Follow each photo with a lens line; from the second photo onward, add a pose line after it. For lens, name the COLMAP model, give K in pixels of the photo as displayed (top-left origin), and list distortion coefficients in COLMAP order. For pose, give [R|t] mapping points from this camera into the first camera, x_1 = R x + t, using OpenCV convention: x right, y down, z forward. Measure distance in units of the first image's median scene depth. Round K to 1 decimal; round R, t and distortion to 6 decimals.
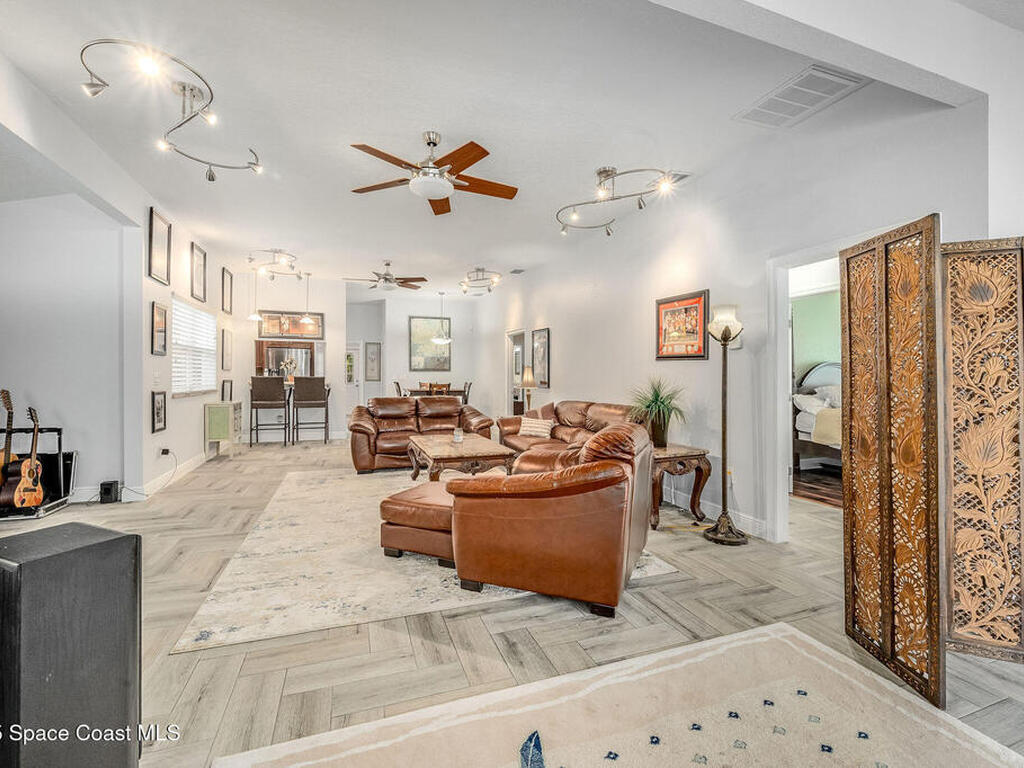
lens RADIAL K [[455.3, 0, 518.0], [0, 455.3, 379.7], [0, 0, 1]] dist [0.000051, -0.001063]
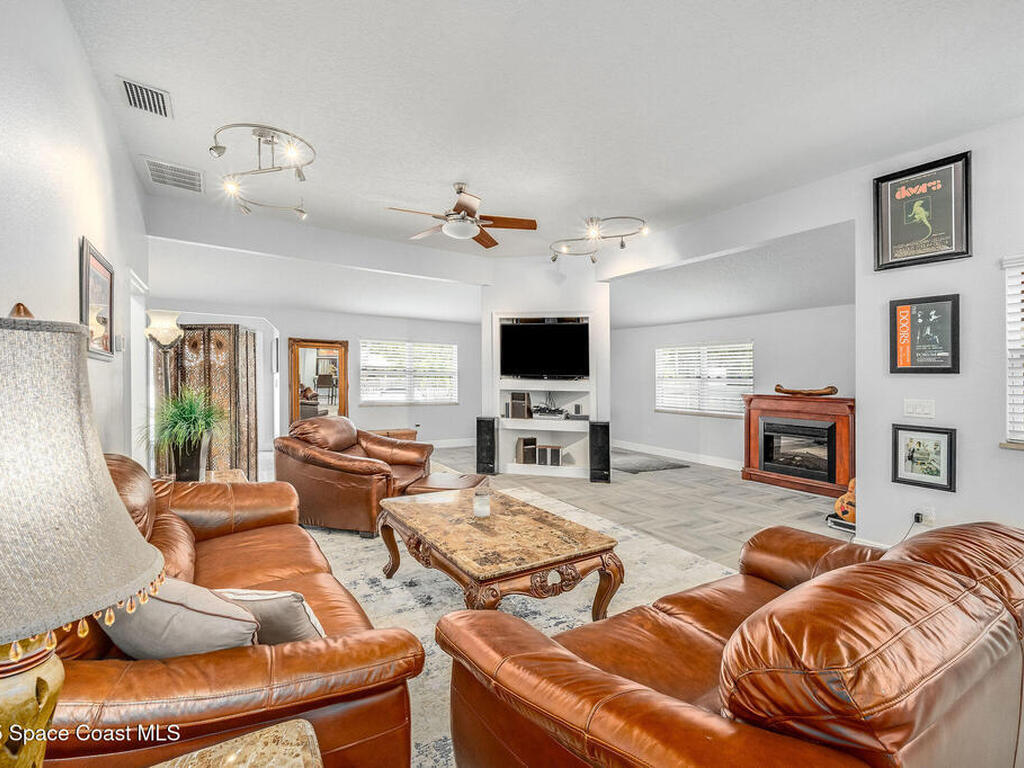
lens RADIAL K [[455.3, 0, 519.9], [0, 455.3, 373.2], [0, 0, 1]] dist [0.000051, -0.001063]
pose [[-0.978921, -0.027986, -0.202313, -0.084963], [-0.027390, 0.999608, -0.005746, -0.049156], [0.202394, -0.000084, -0.979304, 2.194965]]
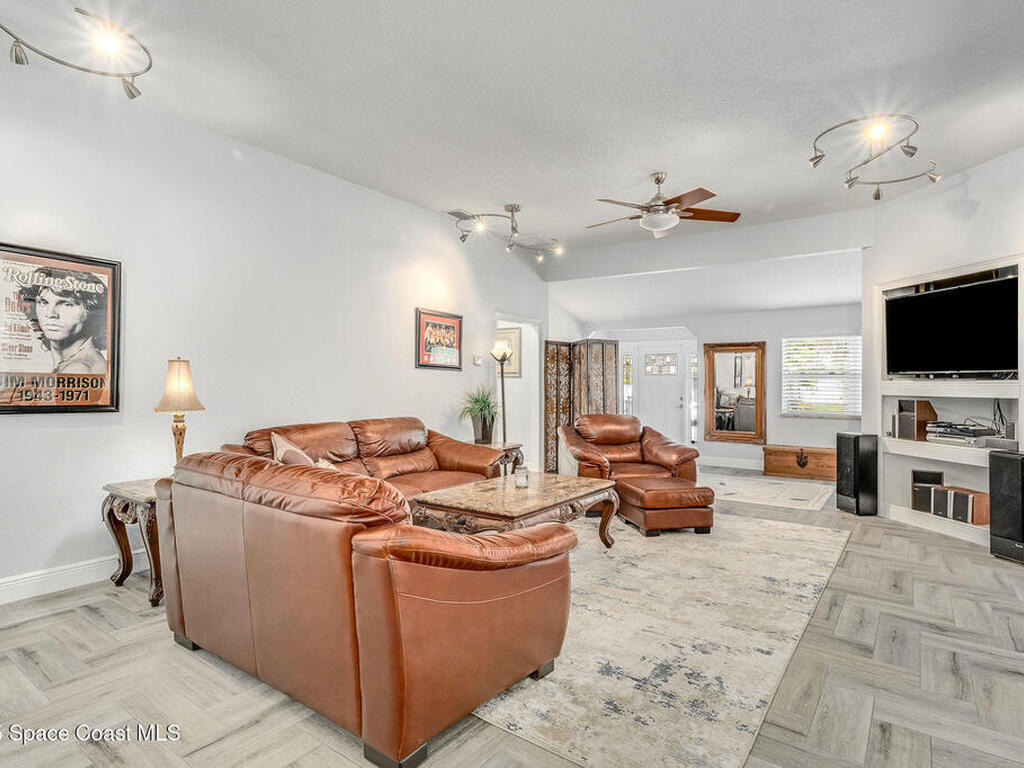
lens RADIAL K [[566.7, 0, 511.5], [0, 566.7, 381.9], [0, 0, 1]] dist [0.001459, -0.000901]
pose [[-0.558124, -0.008568, 0.829713, -1.150476], [-0.006782, 0.999960, 0.005764, -0.029635], [-0.829730, -0.002409, -0.558160, 2.095440]]
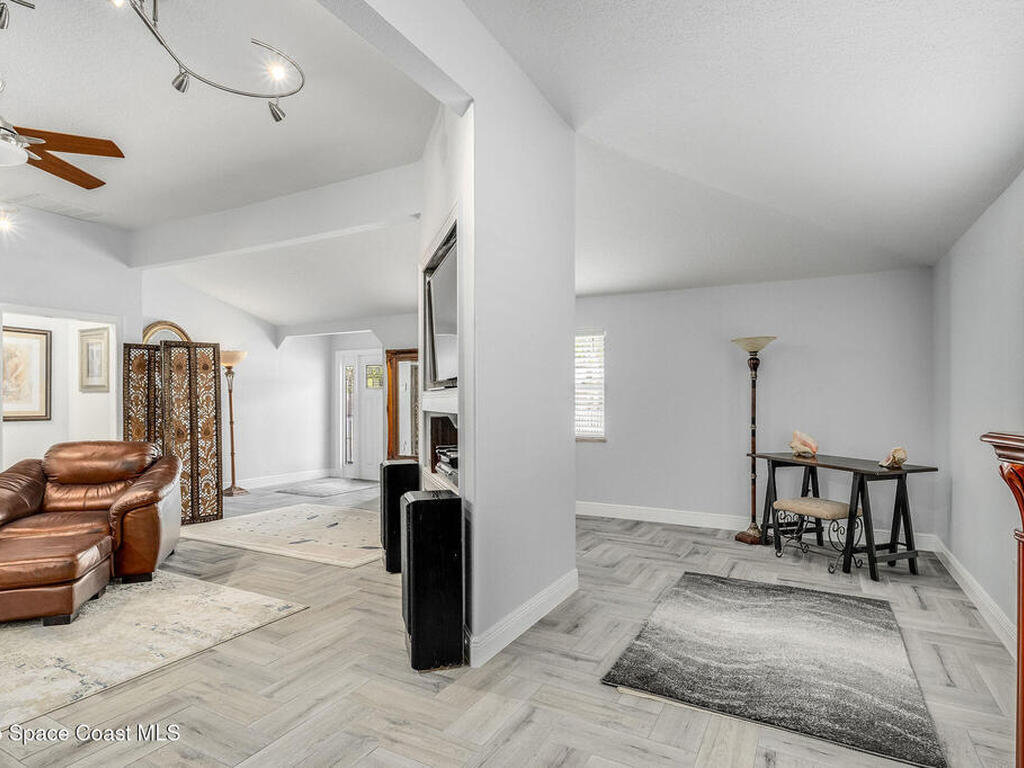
lens RADIAL K [[566.7, 0, 510.9], [0, 566.7, 401.9], [0, 0, 1]] dist [0.001459, -0.000901]
pose [[-0.654409, -0.008726, 0.756090, -1.437483], [0.001630, 0.999915, 0.012951, -0.024614], [-0.756139, 0.009708, -0.654339, 0.966471]]
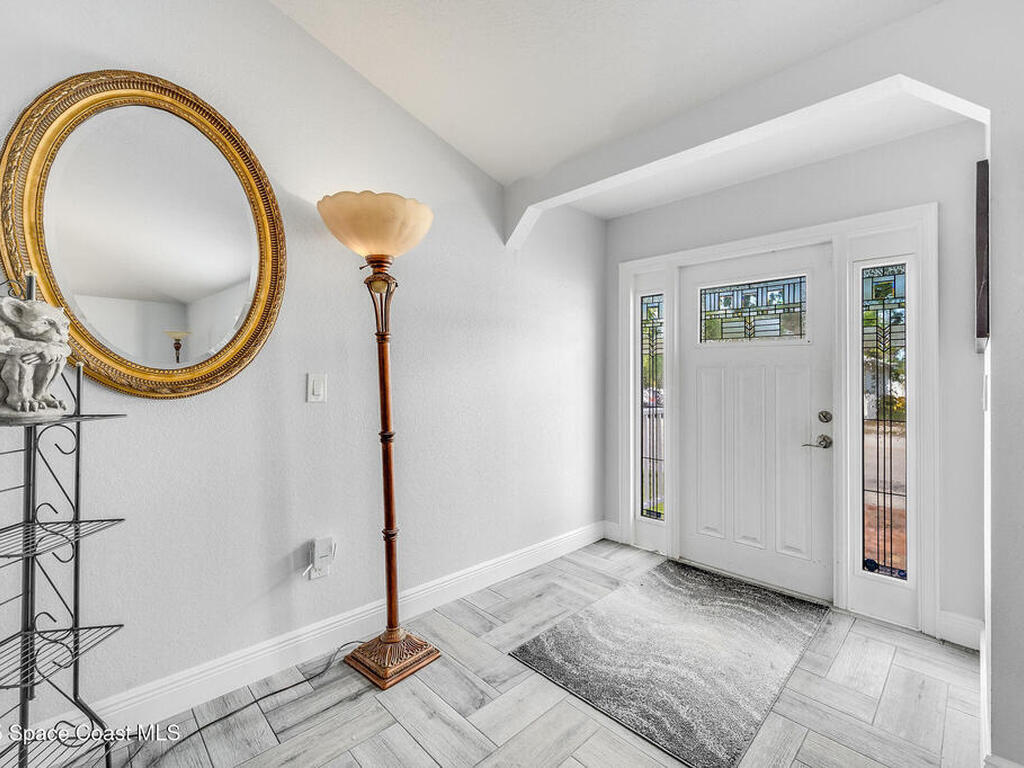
lens RADIAL K [[455.3, 0, 515.5], [0, 455.3, 381.2], [0, 0, 1]] dist [0.000051, -0.001063]
pose [[-0.405200, -0.003815, 0.914220, 0.372183], [0.006416, 0.999955, 0.007017, 0.011534], [-0.914205, 0.008709, -0.405158, 0.423510]]
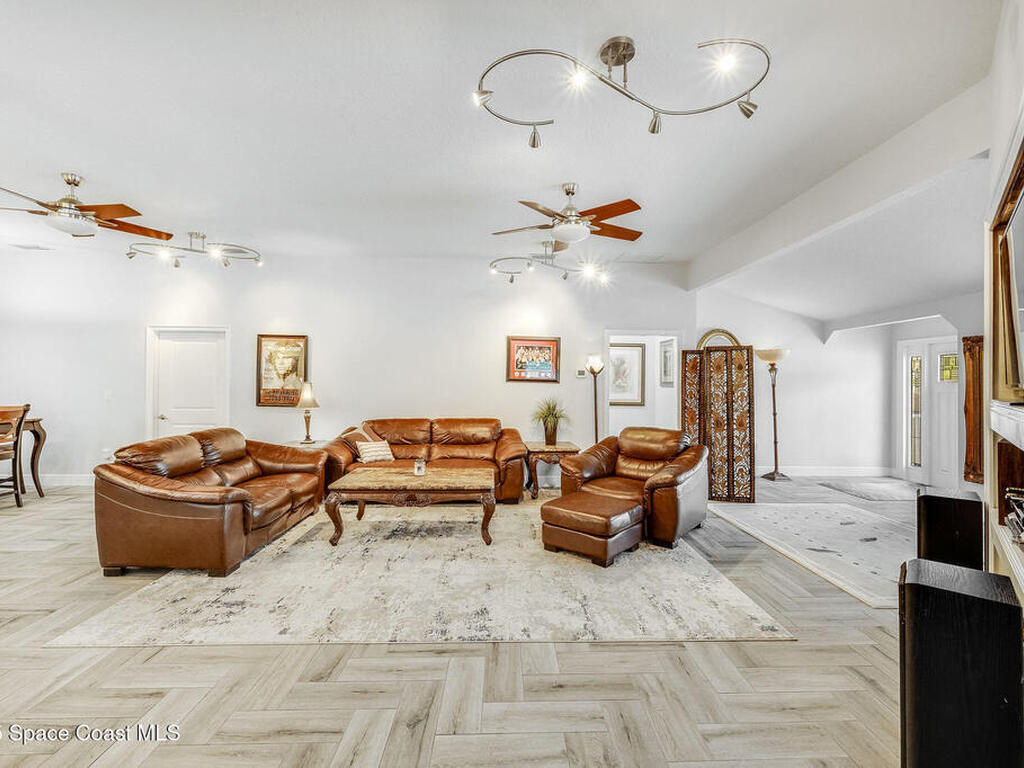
lens RADIAL K [[455.3, 0, 513.0], [0, 455.3, 381.2], [0, 0, 1]] dist [0.000051, -0.001063]
pose [[0.323751, -0.000771, 0.946142, -1.279667], [0.002327, 0.999997, 0.000018, -0.061719], [-0.946140, 0.002195, 0.323752, 0.776113]]
